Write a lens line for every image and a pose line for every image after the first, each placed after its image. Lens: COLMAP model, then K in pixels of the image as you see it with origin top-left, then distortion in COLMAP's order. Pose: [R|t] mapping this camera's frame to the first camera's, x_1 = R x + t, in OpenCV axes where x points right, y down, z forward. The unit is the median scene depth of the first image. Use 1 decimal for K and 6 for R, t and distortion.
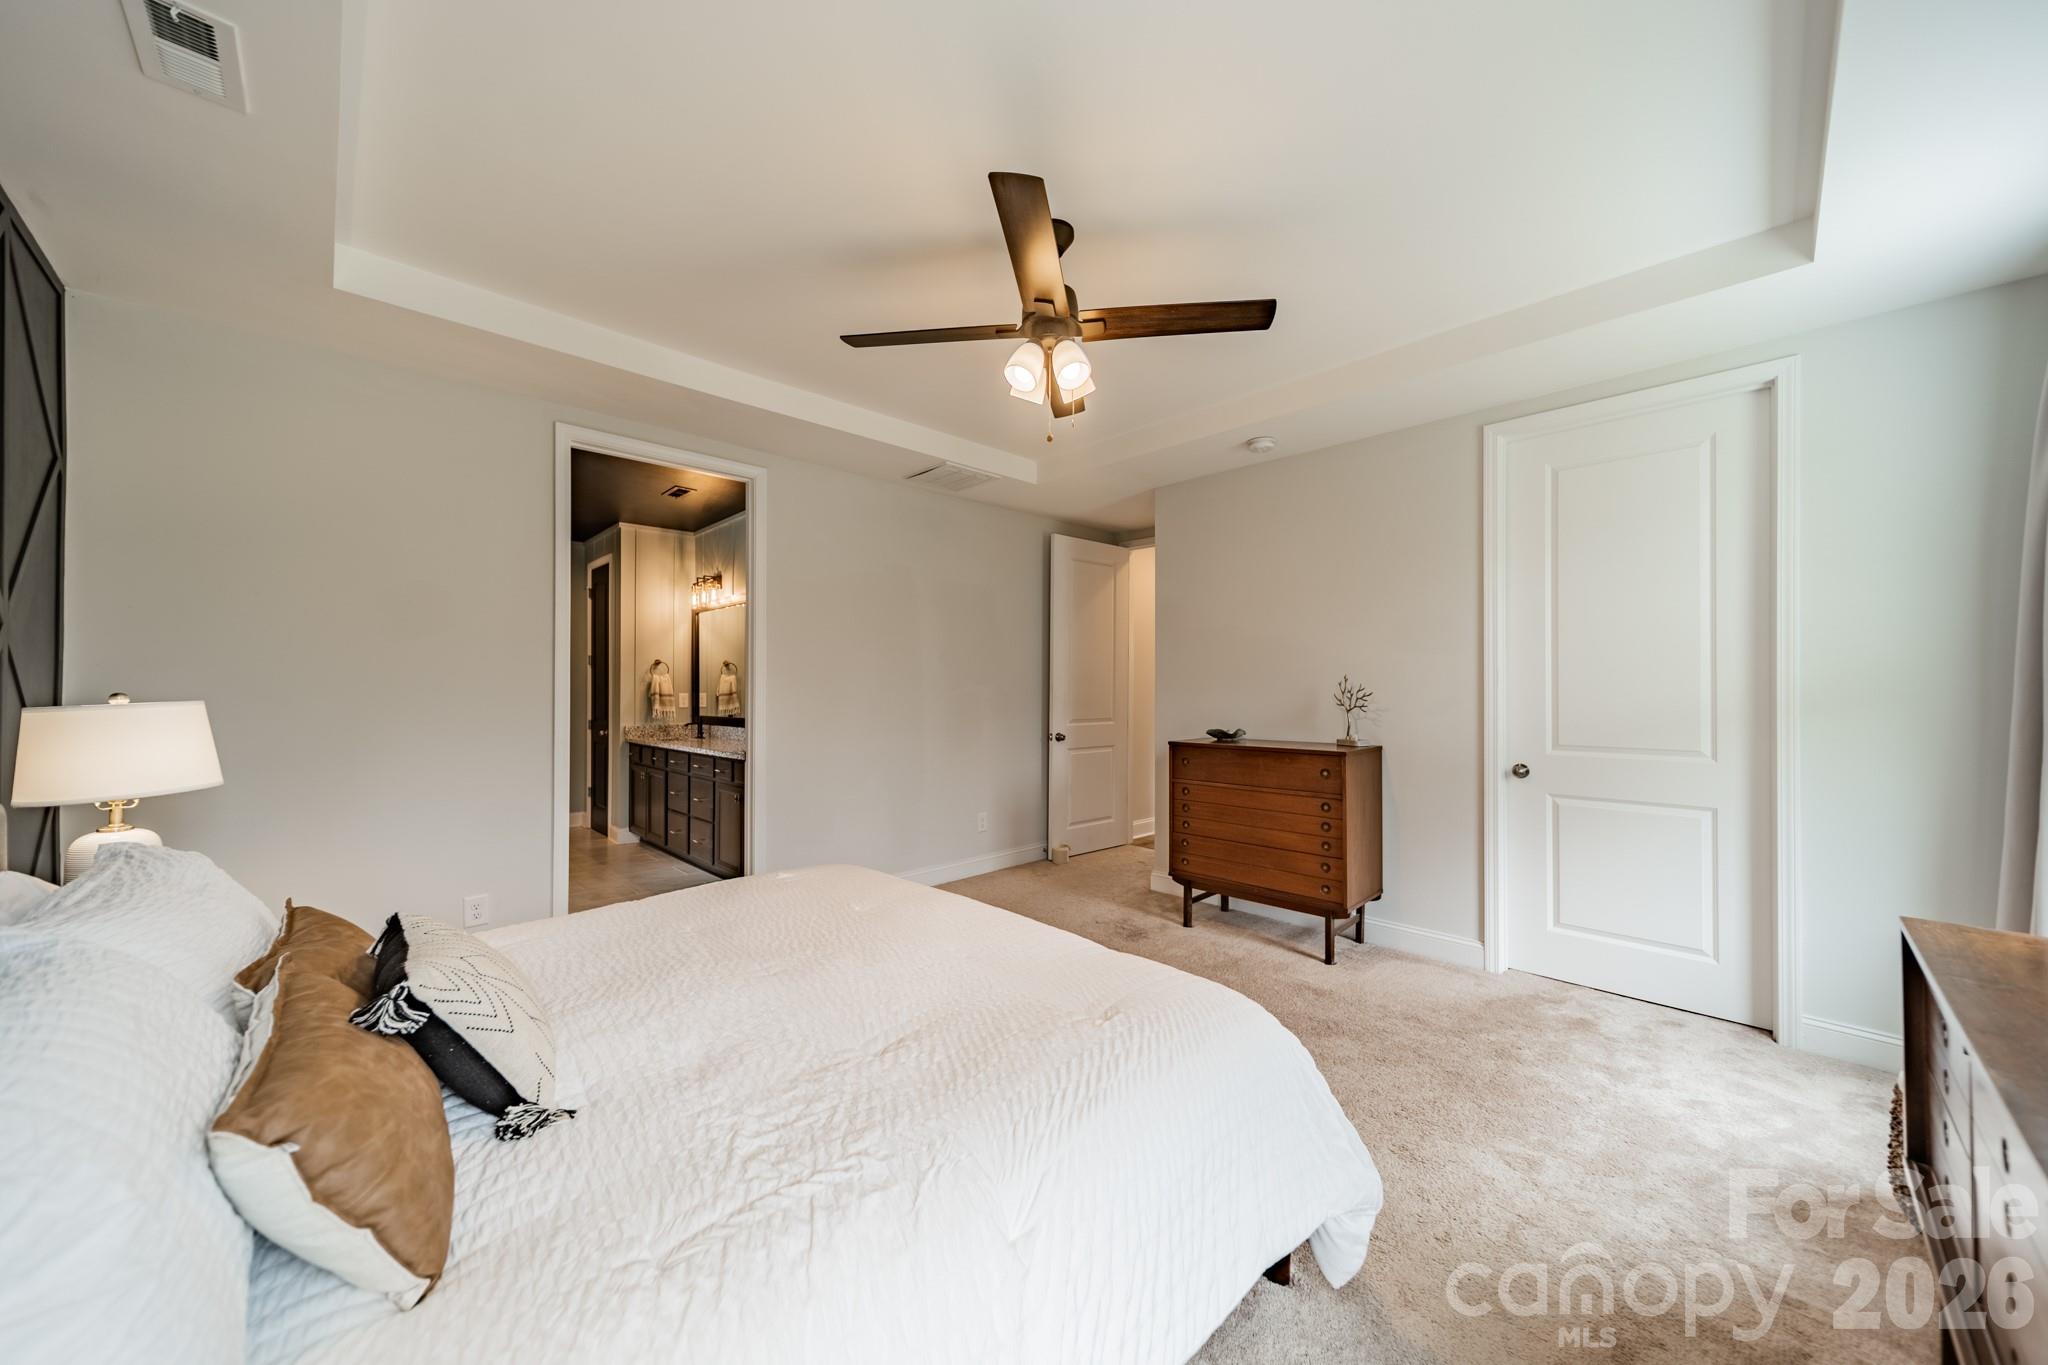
lens RADIAL K [[719.0, 0, 1036.6], [0, 719.0, 685.8], [0, 0, 1]] dist [0.007380, 0.000335]
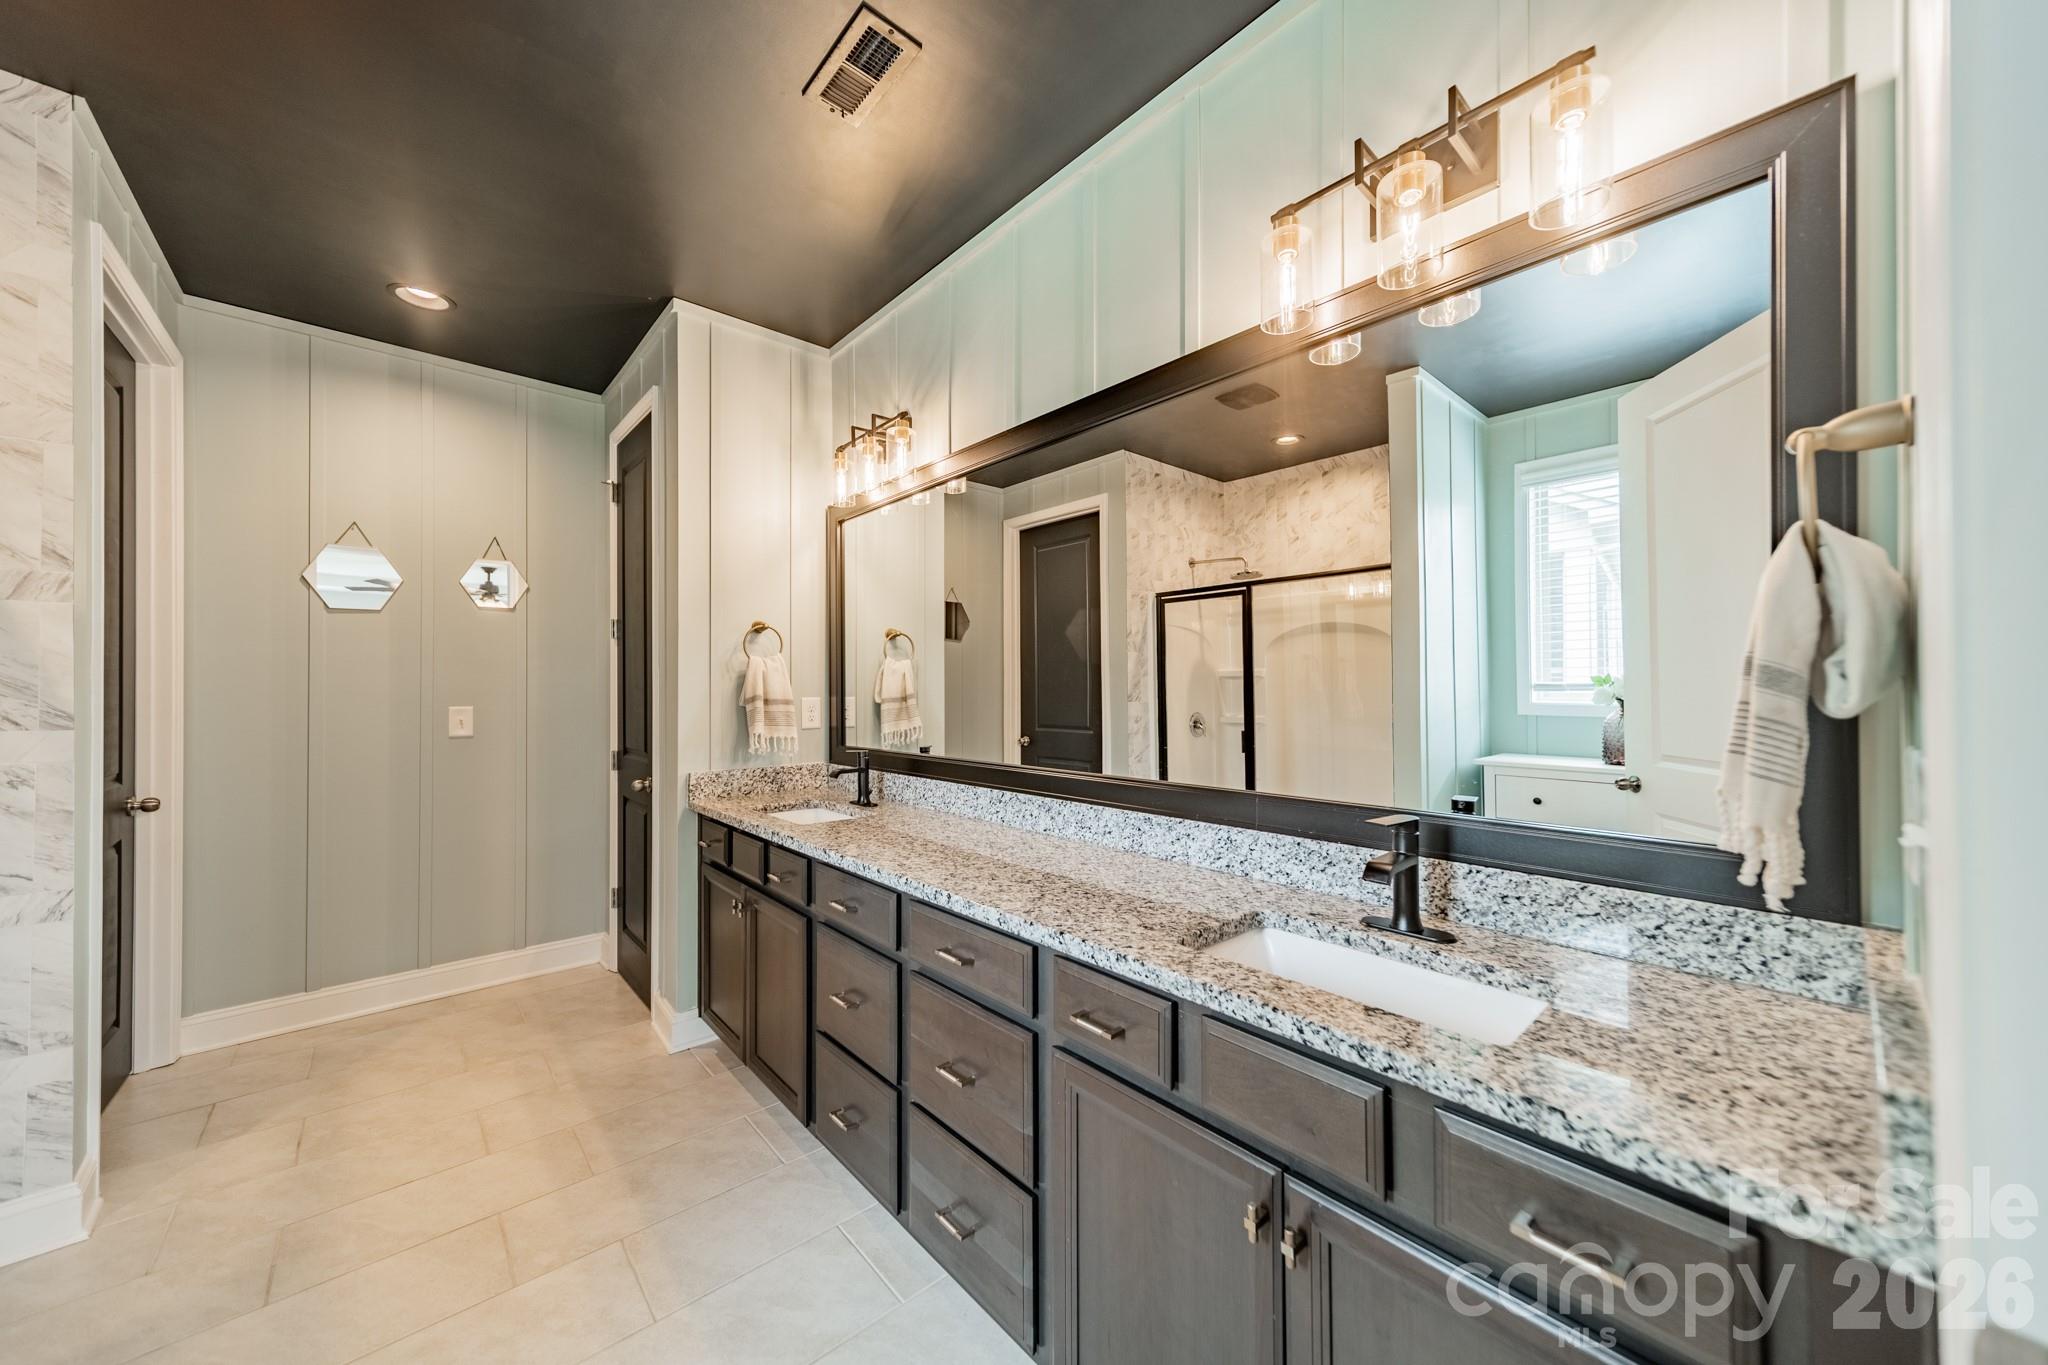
lens RADIAL K [[719.0, 0, 1027.0], [0, 719.0, 689.6], [0, 0, 1]] dist [0.007380, 0.000335]
pose [[0.998416, 0.001119, -0.056257, -0.332402], [-0.000686, 0.999970, 0.007714, 0.002187], [0.056263, -0.007663, 0.998387, 0.560731]]
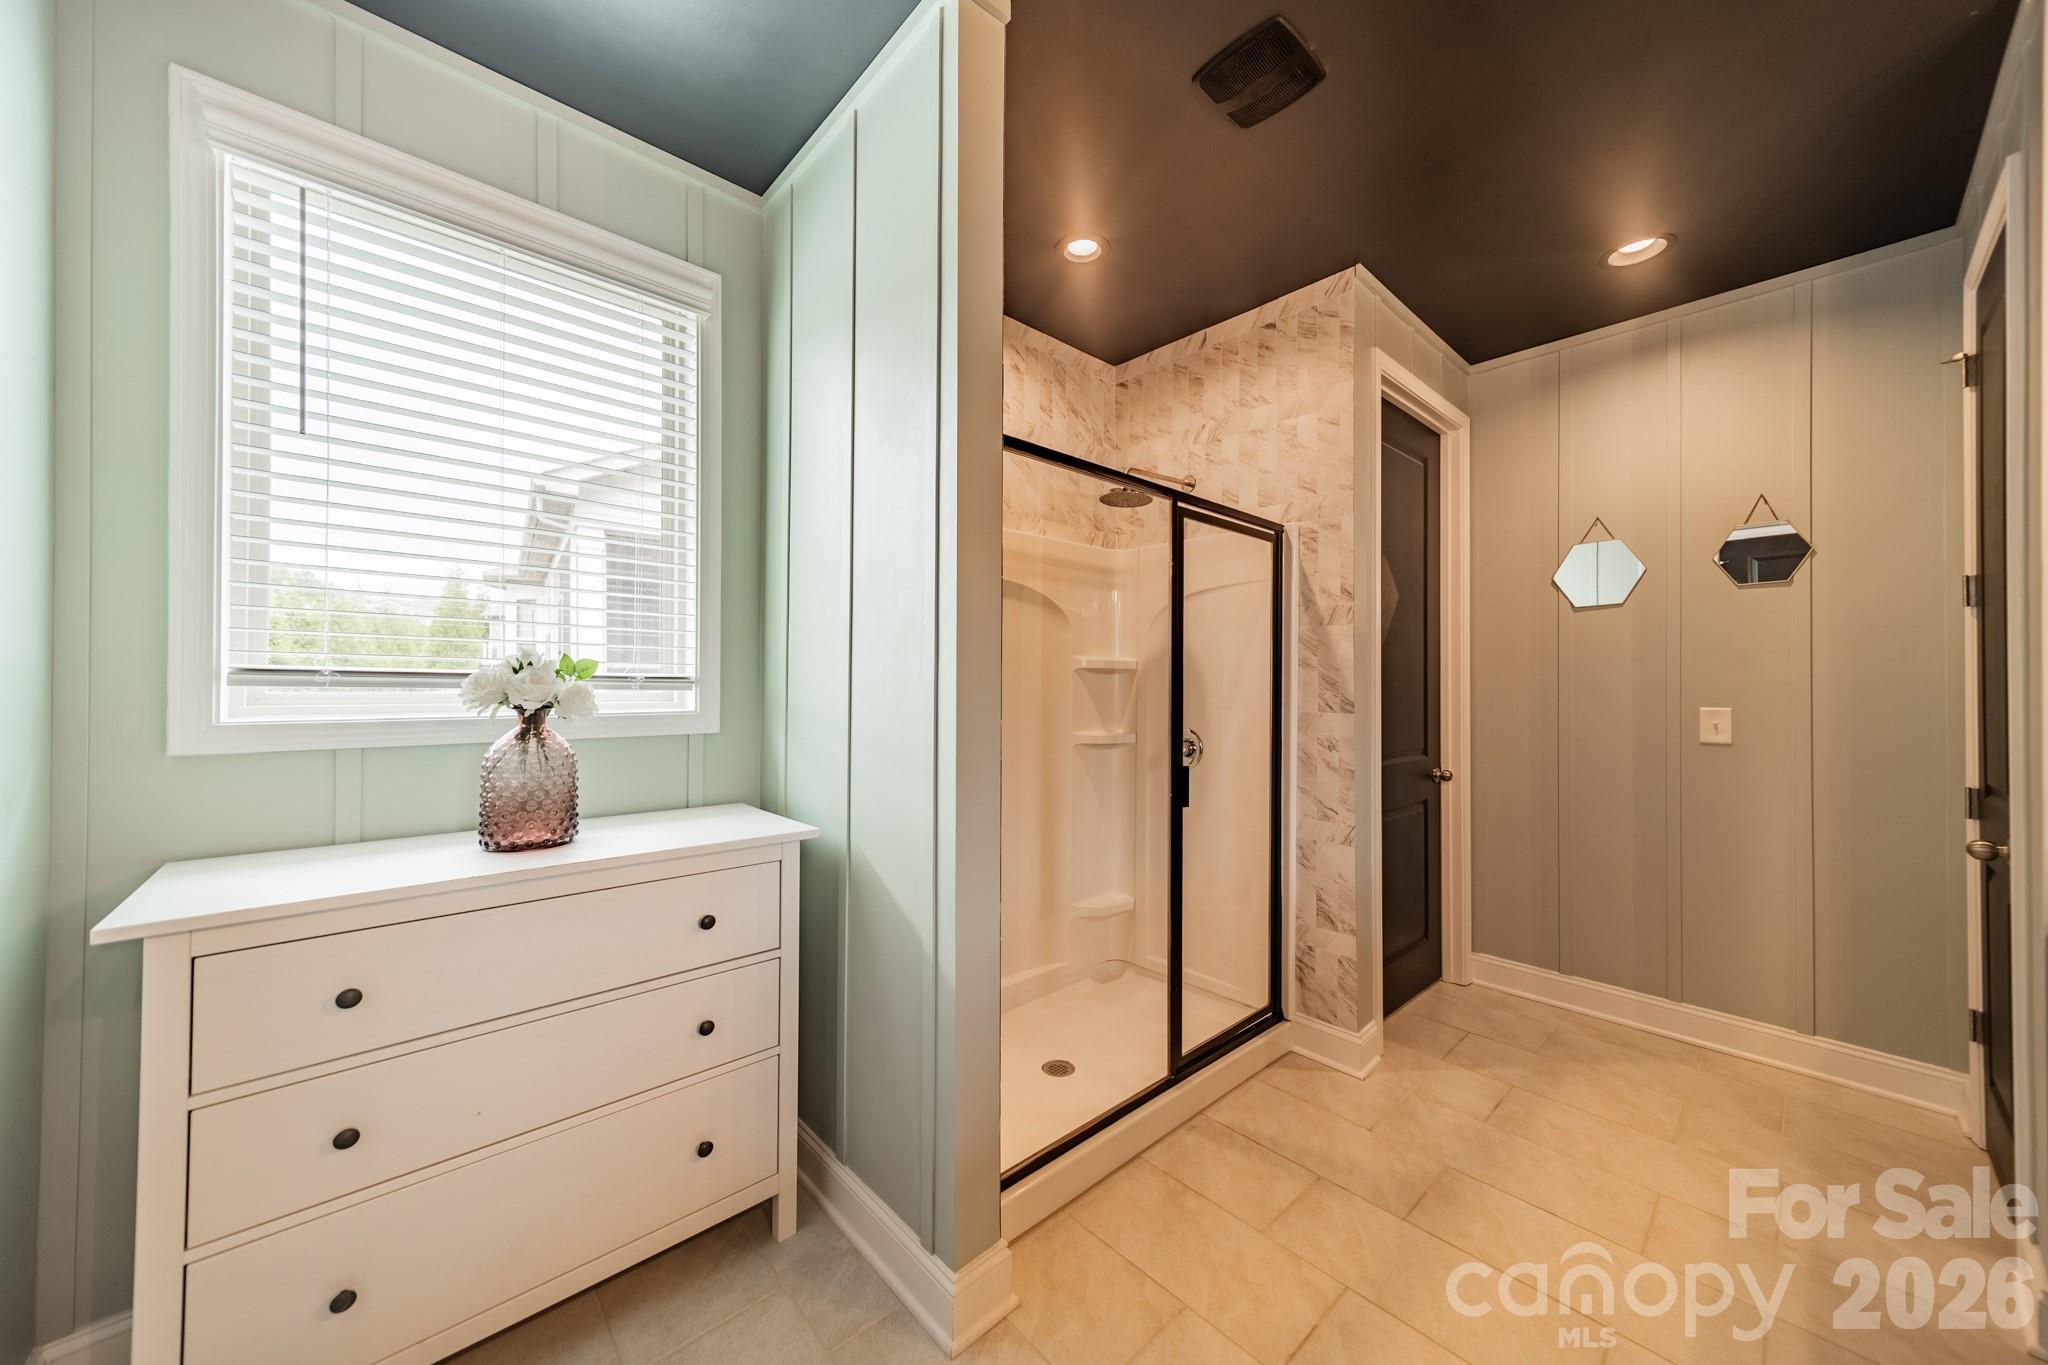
lens RADIAL K [[719.0, 0, 1030.6], [0, 719.0, 681.8], [0, 0, 1]] dist [0.007380, 0.000335]
pose [[-0.044858, -0.002976, -0.998989, -0.315613], [0.002449, 0.999992, -0.003089, 0.003397], [0.998990, -0.002585, -0.044850, 0.653573]]
